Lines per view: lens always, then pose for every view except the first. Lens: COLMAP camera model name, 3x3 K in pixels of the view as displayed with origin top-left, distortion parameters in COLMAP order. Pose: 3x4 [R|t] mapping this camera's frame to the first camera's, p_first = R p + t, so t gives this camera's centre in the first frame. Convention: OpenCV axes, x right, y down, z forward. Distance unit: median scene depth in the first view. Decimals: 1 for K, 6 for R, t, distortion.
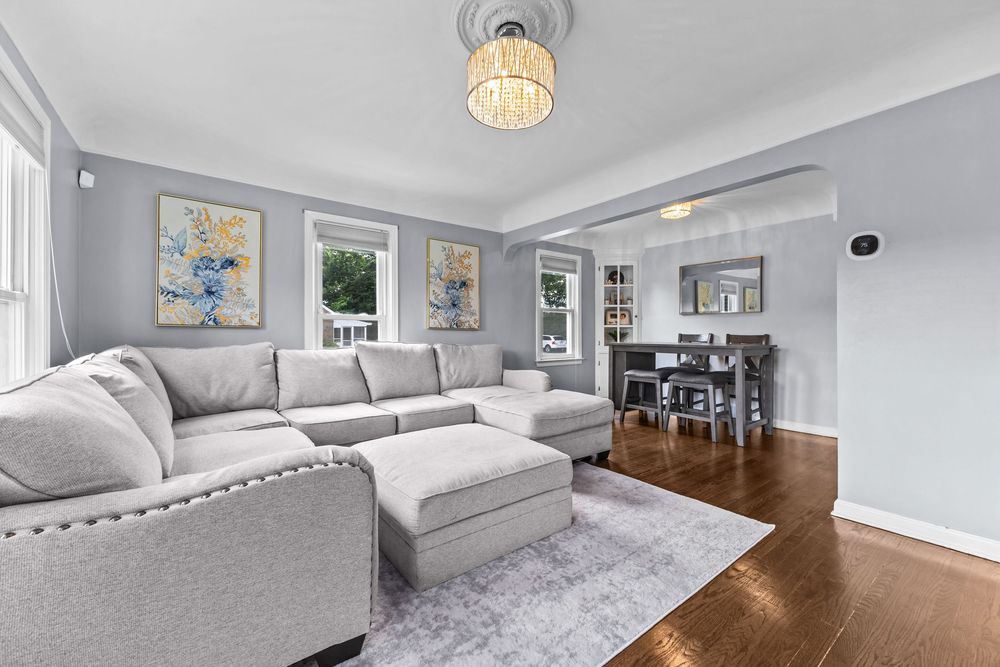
lens RADIAL K [[399.2, 0, 492.3], [0, 399.2, 333.0], [0, 0, 1]] dist [0.003307, 0.000237]
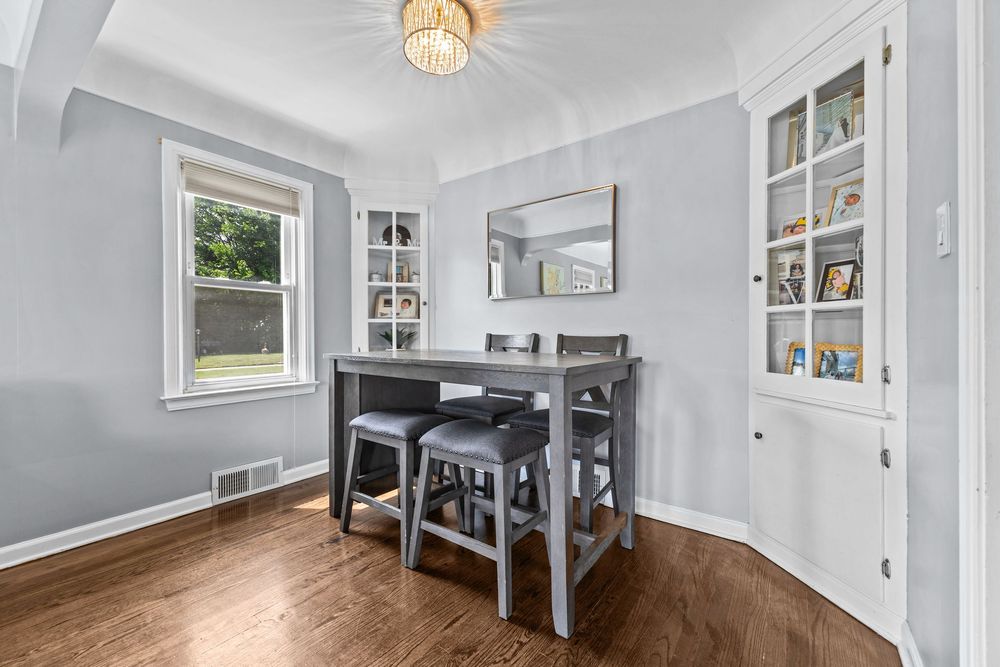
lens RADIAL K [[399.2, 0, 500.2], [0, 399.2, 335.4], [0, 0, 1]] dist [0.003307, 0.000237]
pose [[0.956228, -0.004973, 0.292580, 0.304183], [0.003758, 0.999982, 0.004716, 0.001229], [-0.292598, -0.003410, 0.956229, 0.438607]]
